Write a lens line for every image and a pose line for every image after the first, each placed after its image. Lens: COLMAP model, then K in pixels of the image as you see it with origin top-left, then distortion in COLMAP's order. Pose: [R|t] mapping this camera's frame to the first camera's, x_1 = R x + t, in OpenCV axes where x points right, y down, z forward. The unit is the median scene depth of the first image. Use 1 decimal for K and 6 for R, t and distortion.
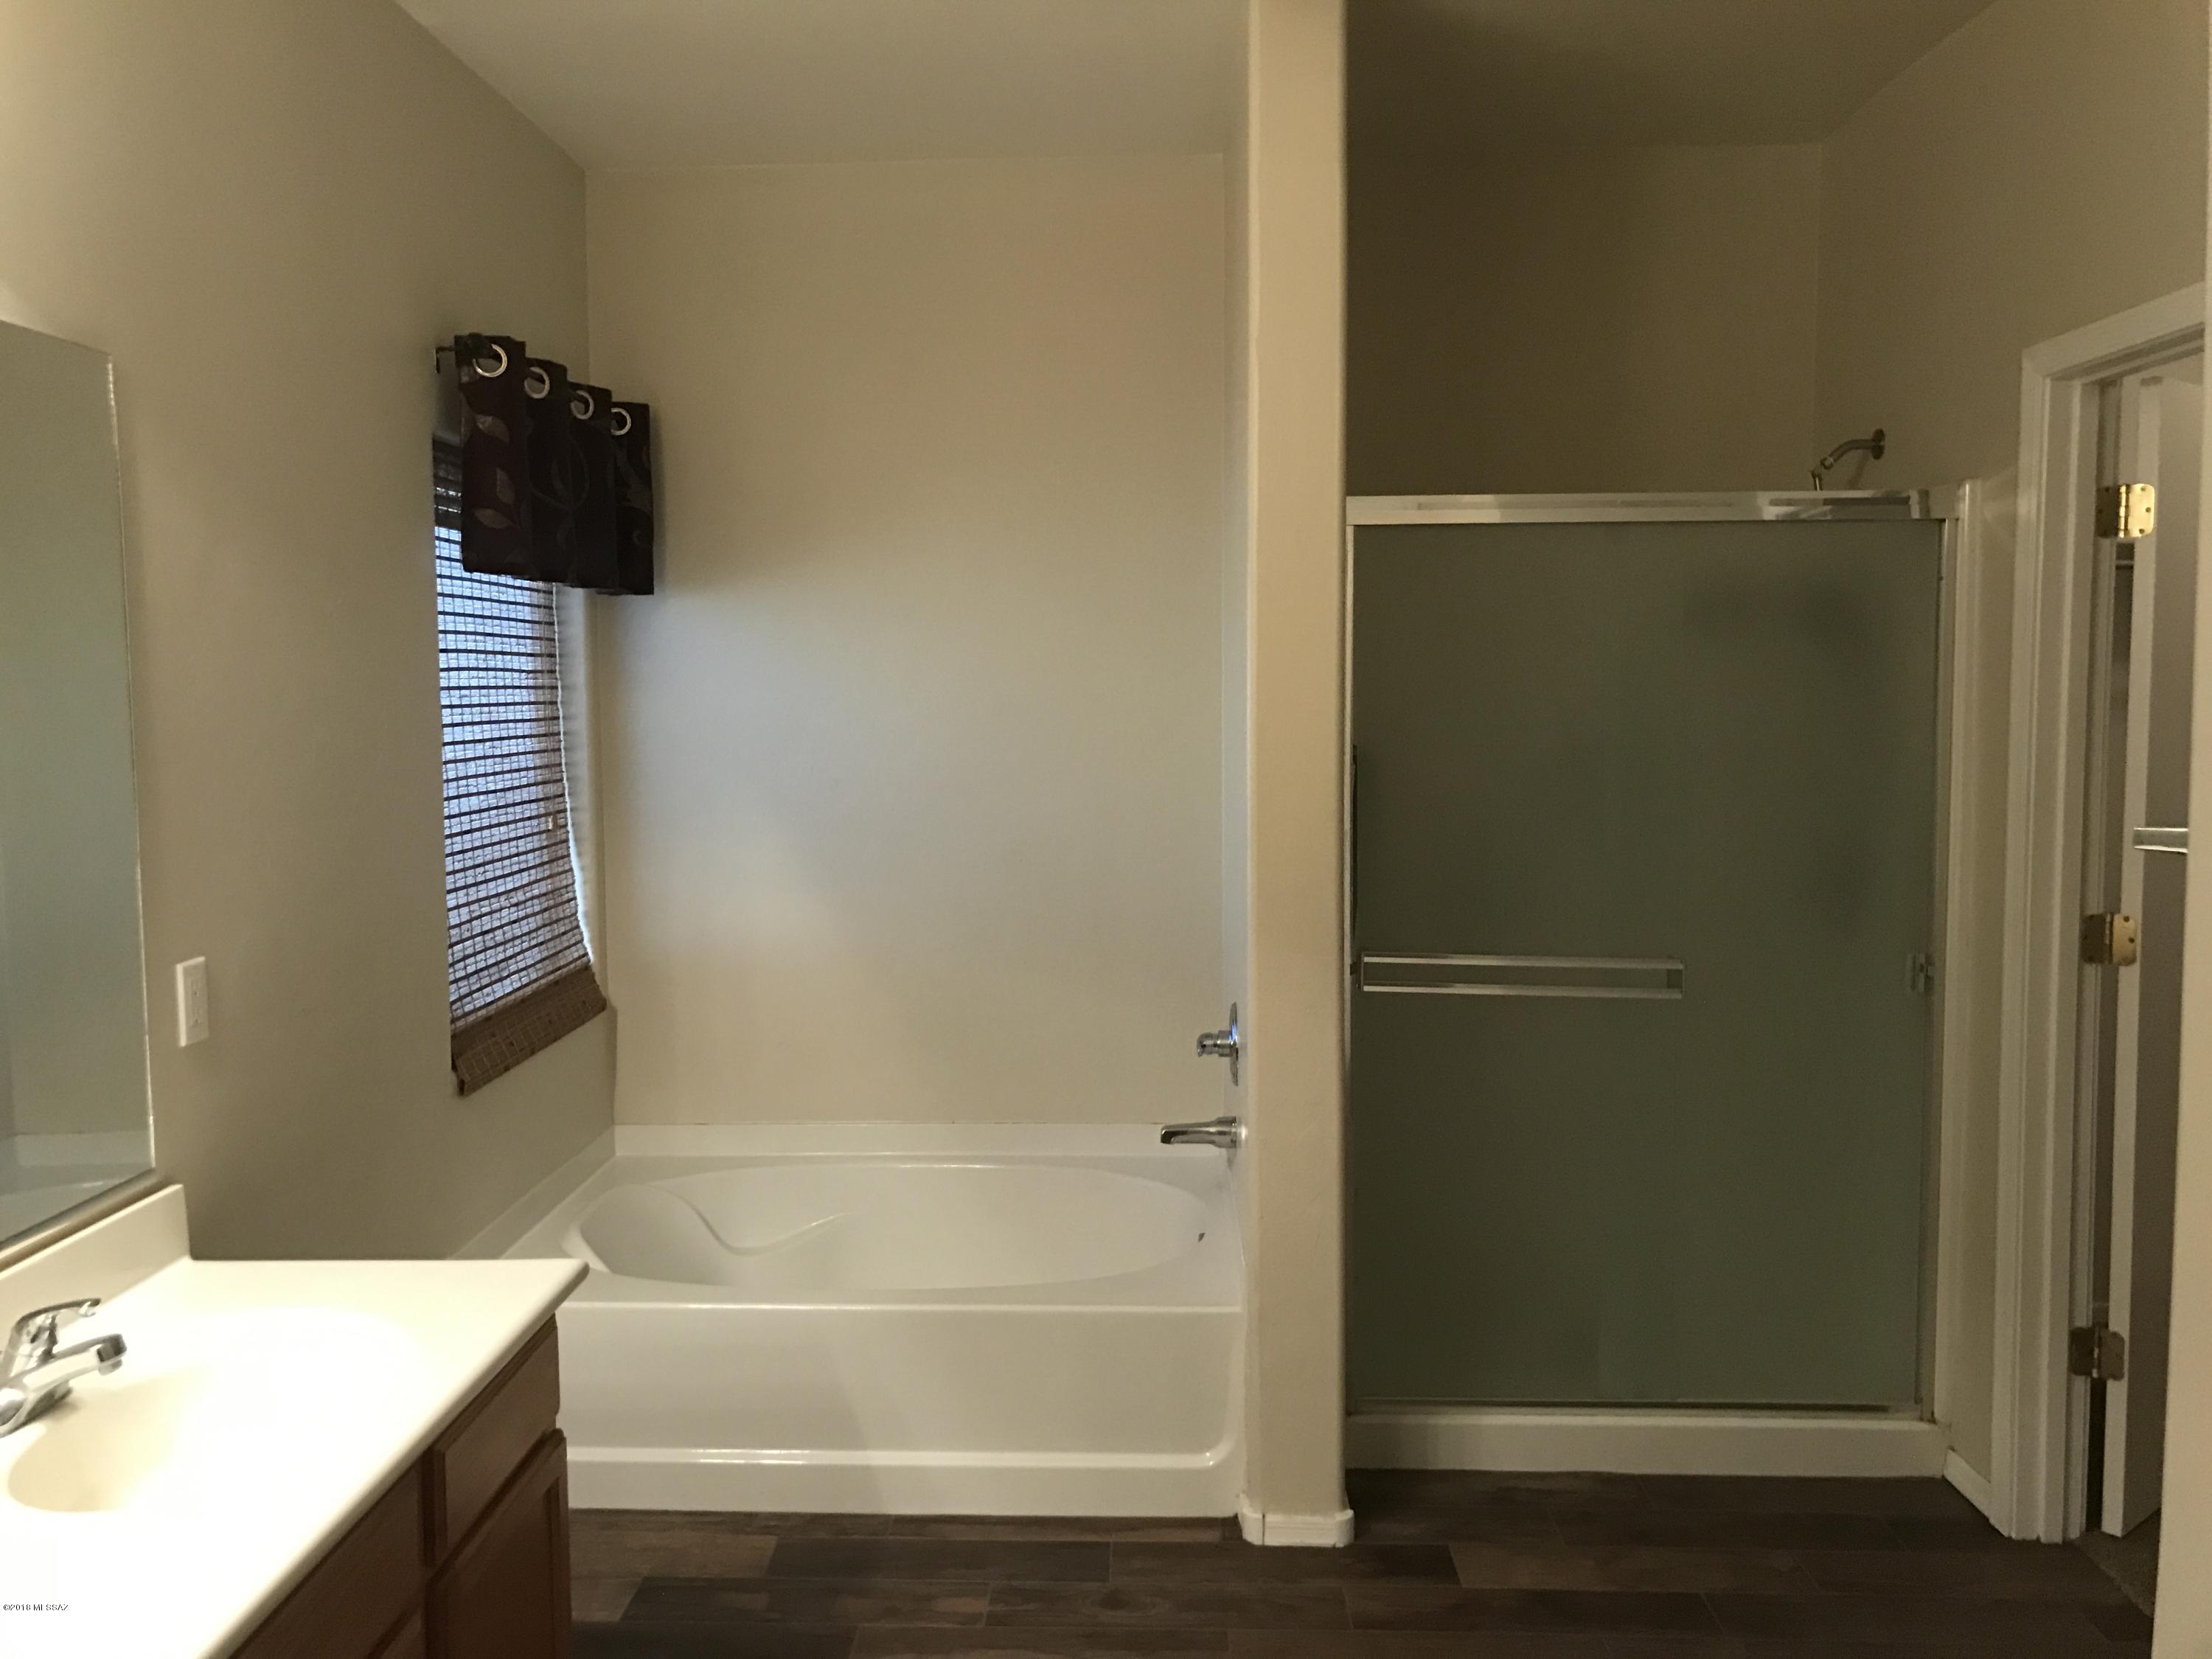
lens RADIAL K [[1809.7, 0, 1085.1], [0, 1809.7, 807.3], [0, 0, 1]] dist [0.052085, -0.066258]
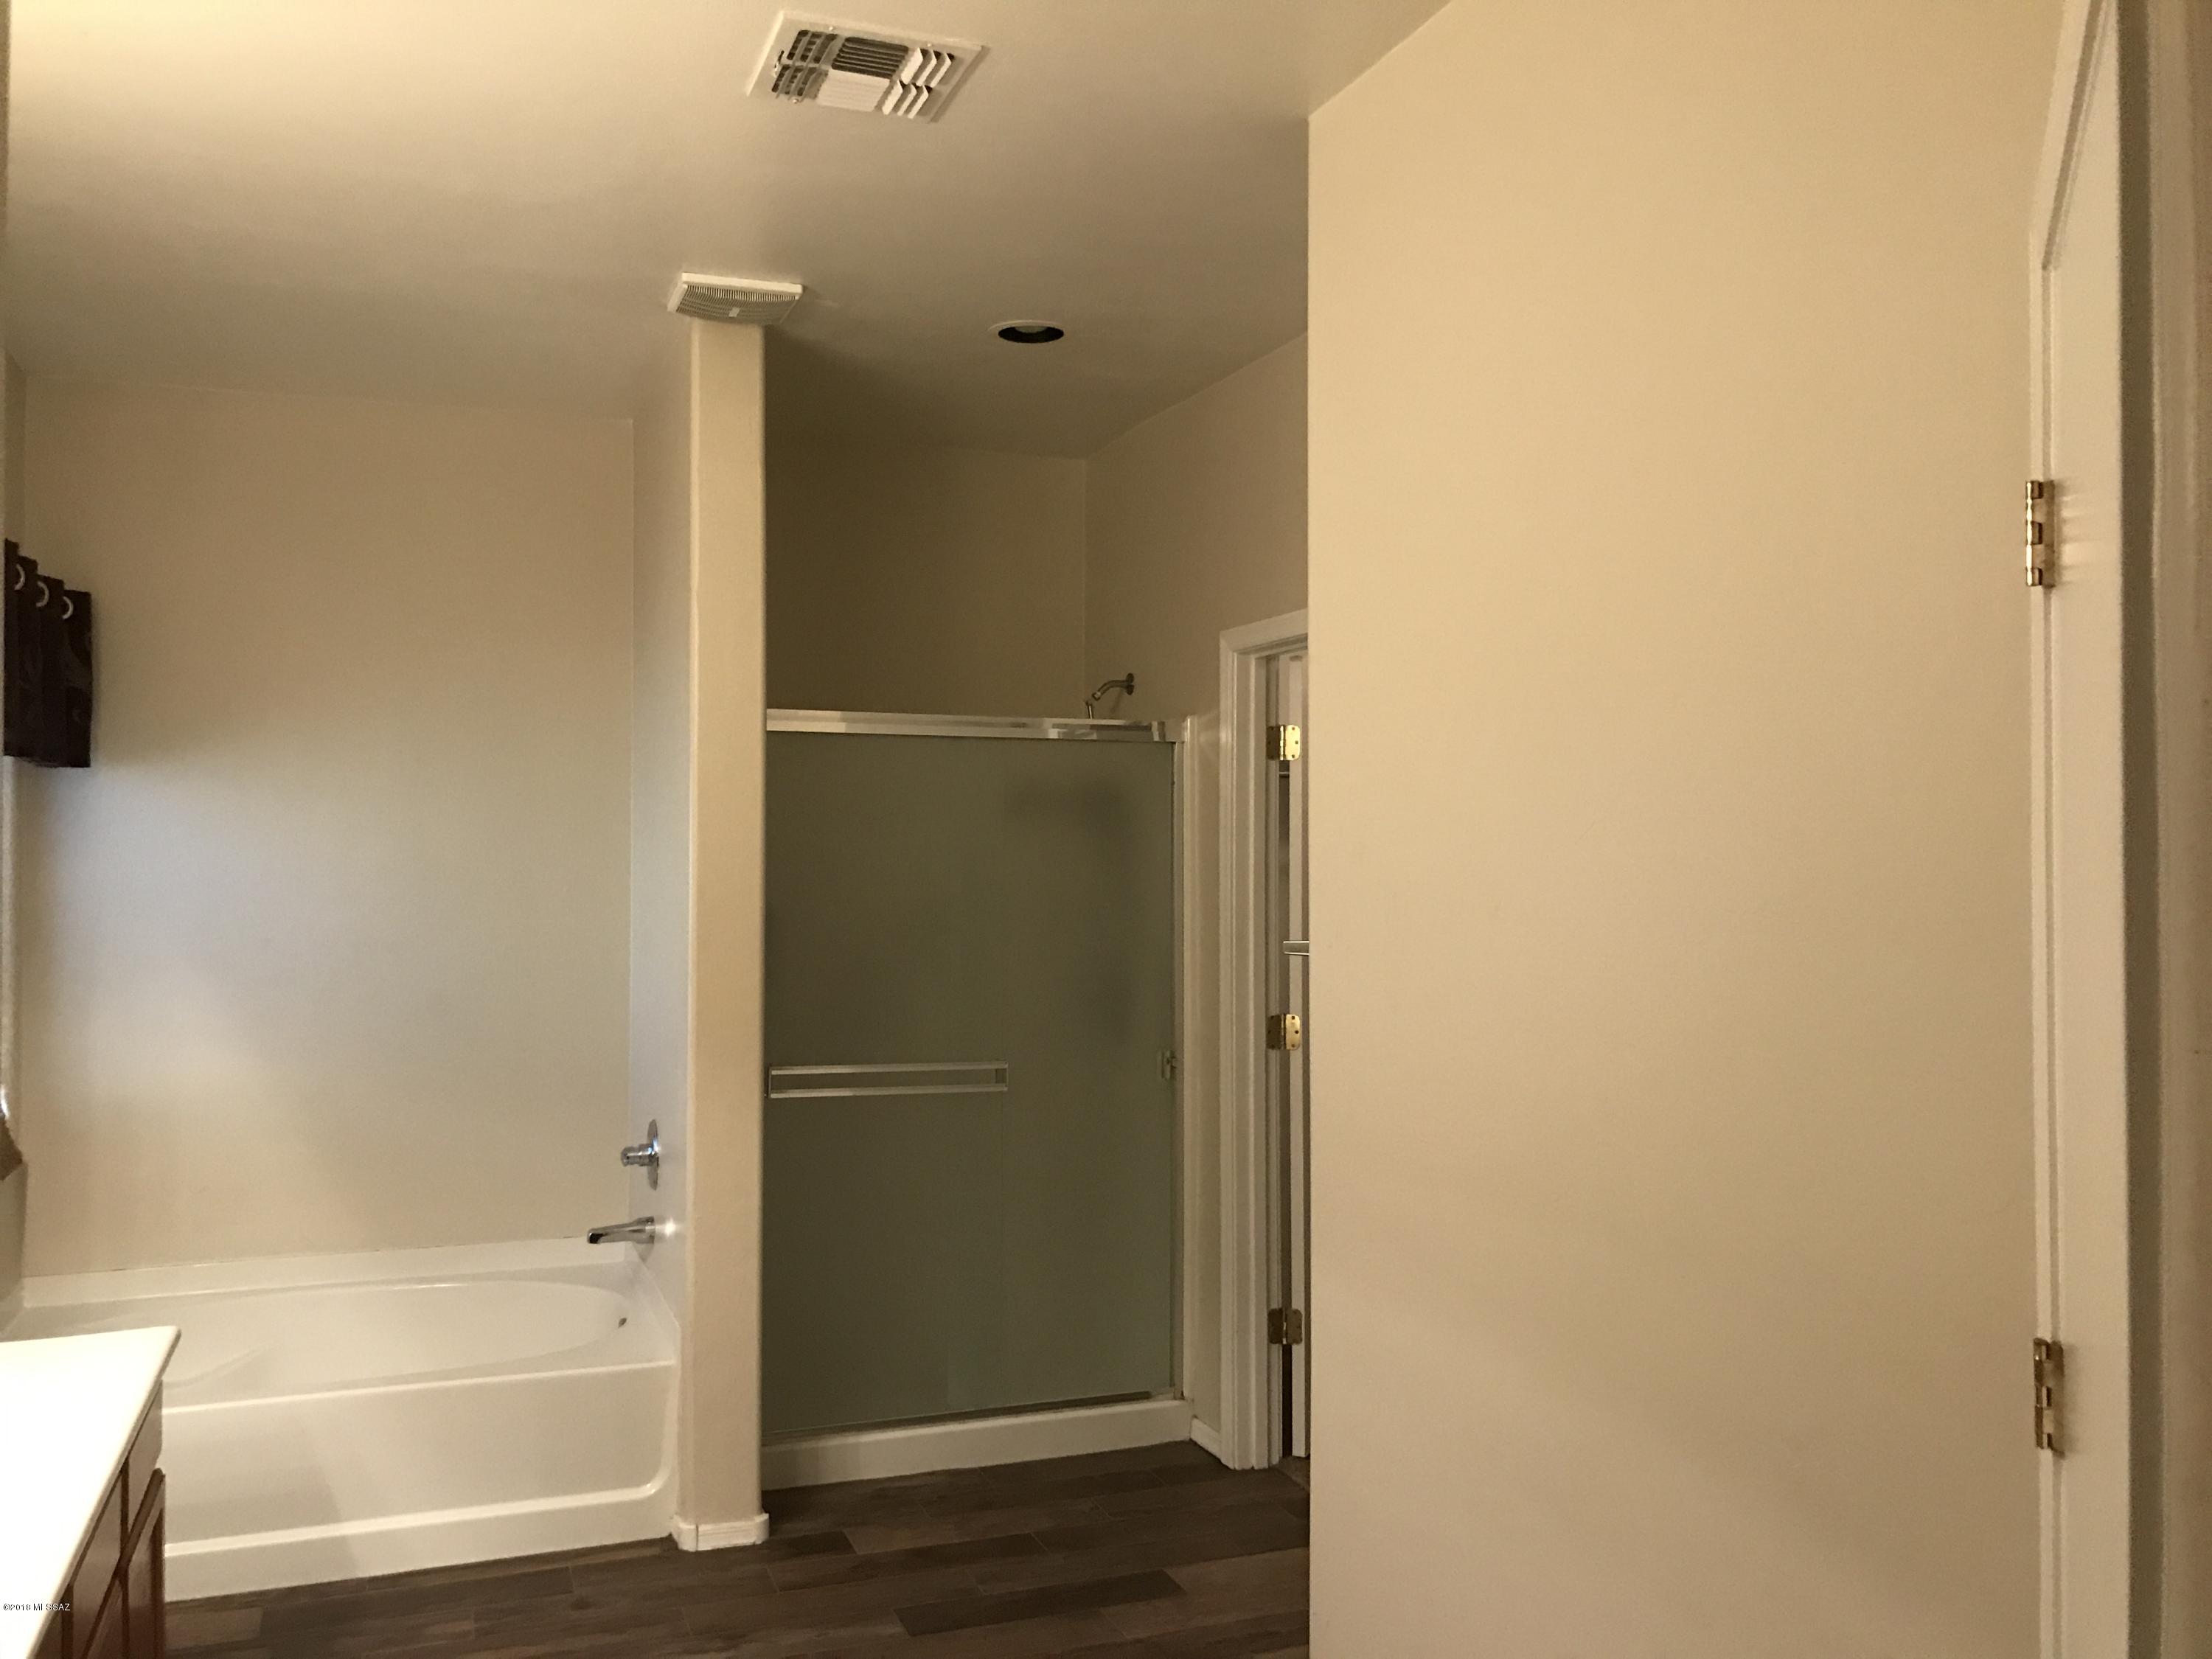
lens RADIAL K [[1809.7, 0, 1111.1], [0, 1809.7, 839.1], [0, 0, 1]] dist [0.052085, -0.066258]
pose [[0.917745, 0.009827, 0.397048, -0.135473], [0.021678, 0.996964, -0.074782, 0.022453], [-0.396578, 0.077238, 0.914746, -0.267641]]
